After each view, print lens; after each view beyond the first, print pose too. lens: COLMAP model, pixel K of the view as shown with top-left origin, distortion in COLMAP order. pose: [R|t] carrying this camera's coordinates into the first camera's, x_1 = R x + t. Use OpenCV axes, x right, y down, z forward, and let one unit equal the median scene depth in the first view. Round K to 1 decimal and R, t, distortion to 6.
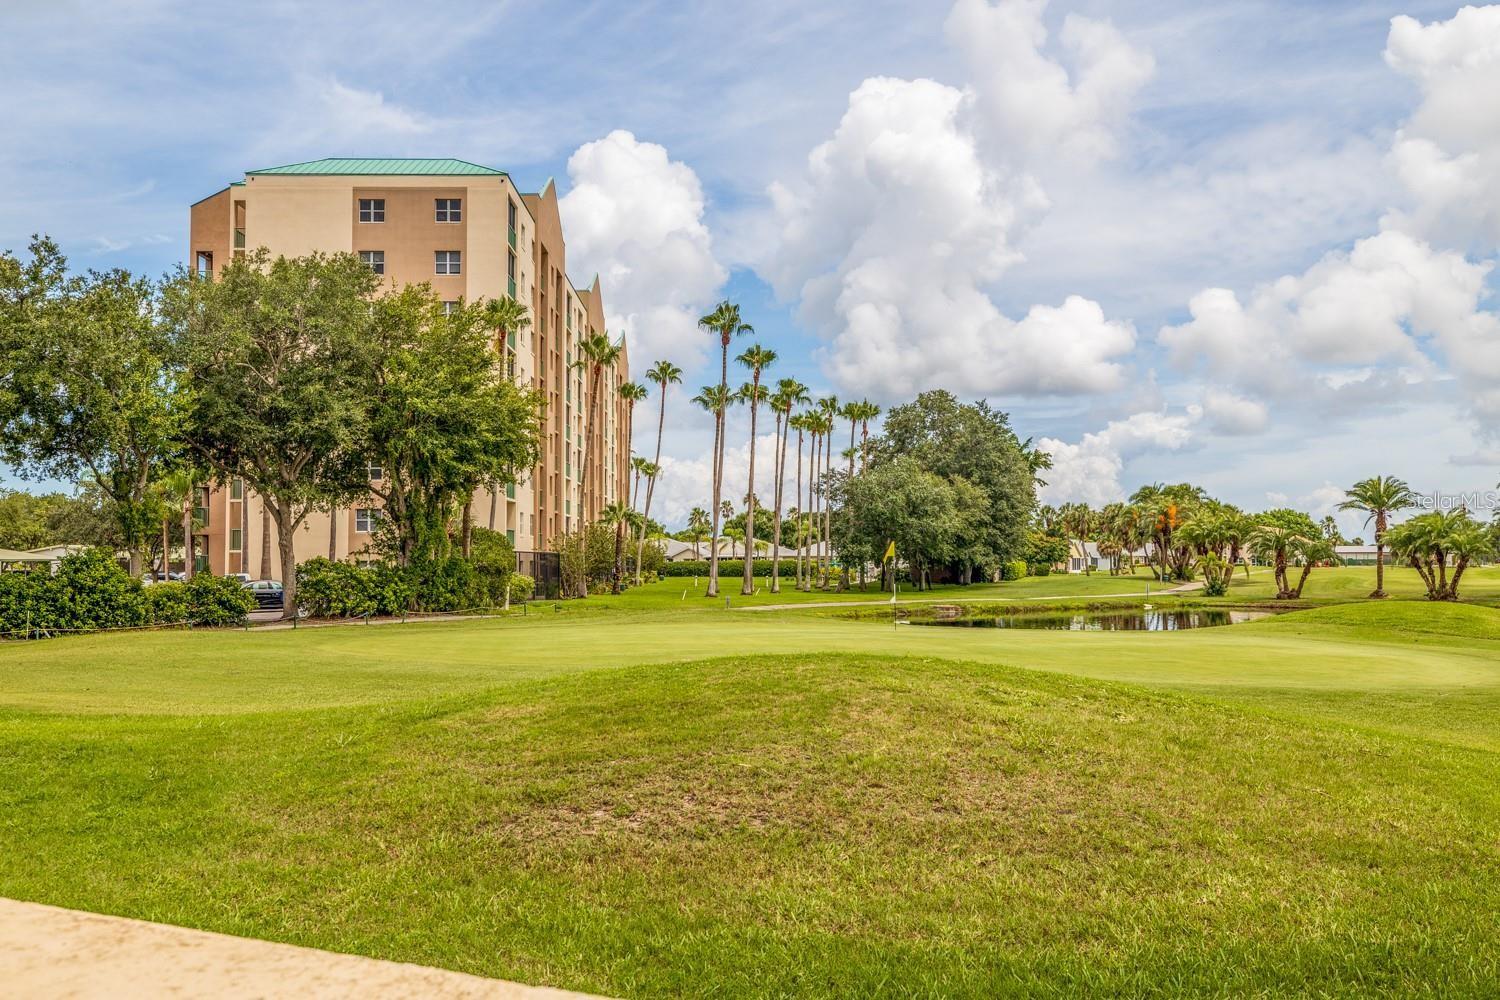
lens RADIAL K [[1386.1, 0, 750.0], [0, 1386.1, 500.0], [0, 0, 1]] dist [-0.003721, 0.010942]
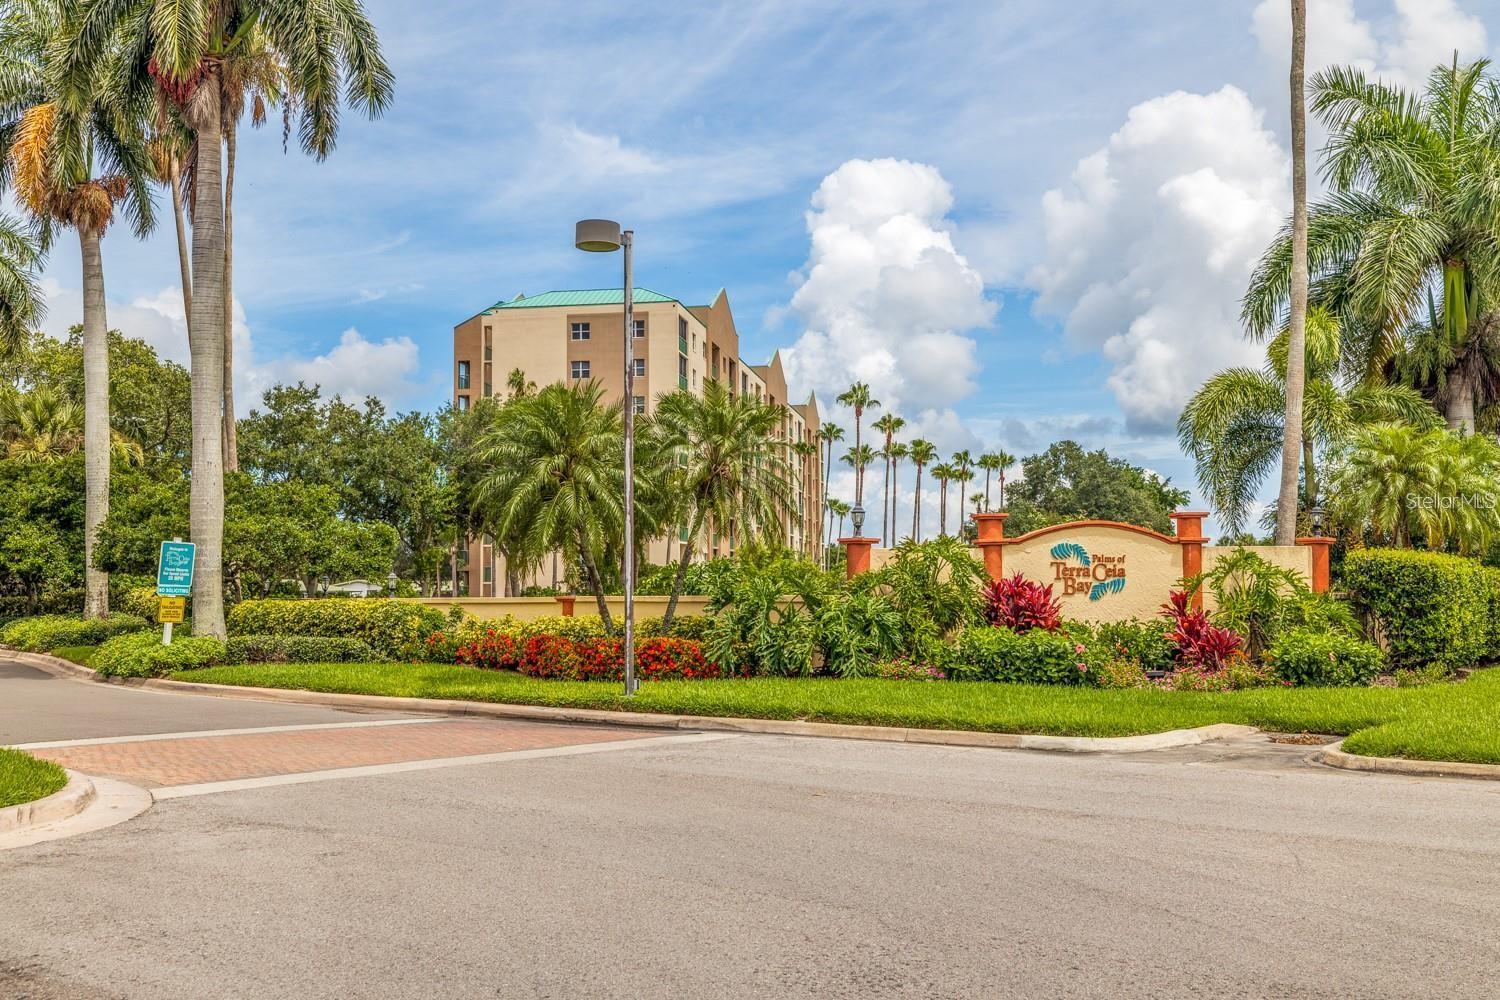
lens RADIAL K [[1386.1, 0, 750.0], [0, 1386.1, 500.0], [0, 0, 1]] dist [-0.003721, 0.010942]
pose [[0.984715, -0.017523, -0.173289, 0.118583], [0.013464, 0.999607, -0.024569, -0.007626], [0.173651, 0.021861, 0.984565, -0.293998]]
